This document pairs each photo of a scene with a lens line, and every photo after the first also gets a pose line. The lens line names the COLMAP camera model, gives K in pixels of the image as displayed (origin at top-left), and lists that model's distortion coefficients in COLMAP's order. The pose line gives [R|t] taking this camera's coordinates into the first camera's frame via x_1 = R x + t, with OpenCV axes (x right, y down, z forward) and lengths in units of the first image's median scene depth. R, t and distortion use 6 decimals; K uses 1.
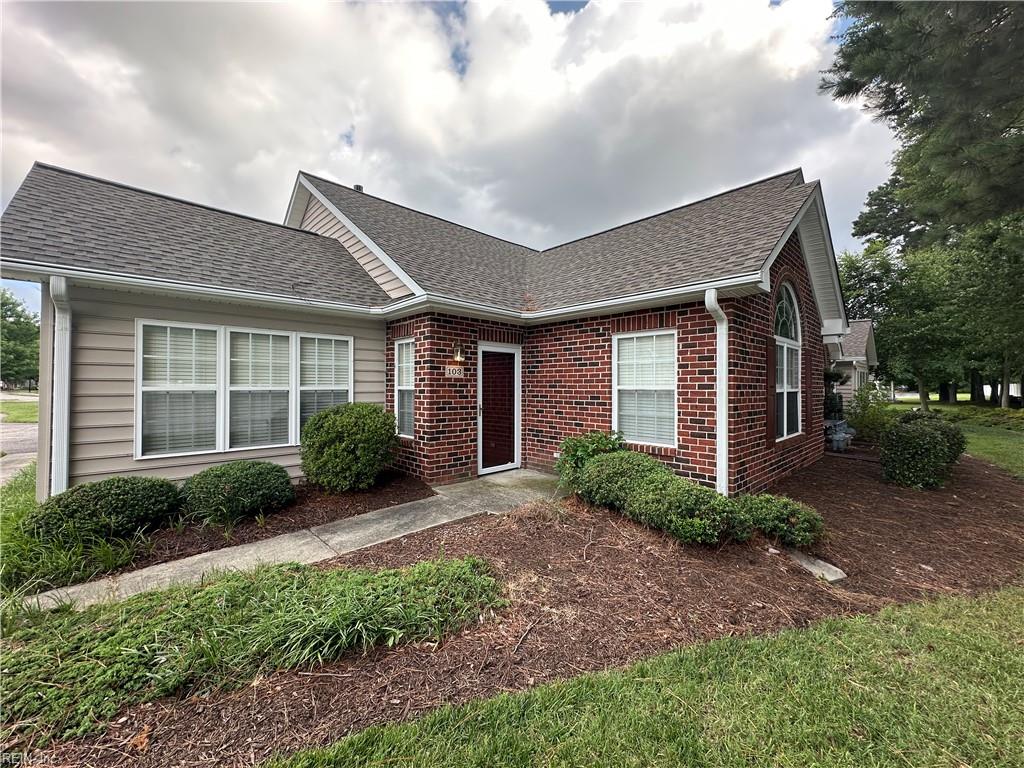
lens RADIAL K [[411.0, 0, 512.0], [0, 411.0, 384.0], [0, 0, 1]] dist [-0.001499, -0.000216]
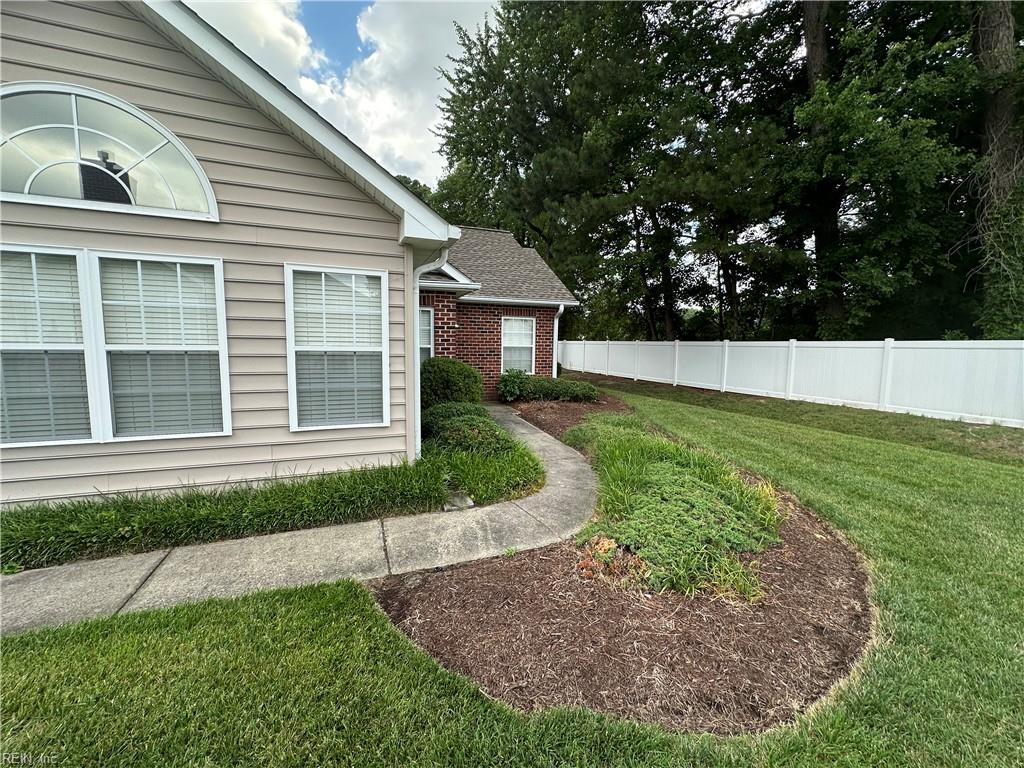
lens RADIAL K [[411.0, 0, 512.0], [0, 411.0, 384.0], [0, 0, 1]] dist [-0.001499, -0.000216]
pose [[0.397109, -0.087501, 0.913591, -1.422348], [-0.019438, 0.994420, 0.103692, -0.011853], [-0.917566, -0.058936, 0.393192, 0.230628]]
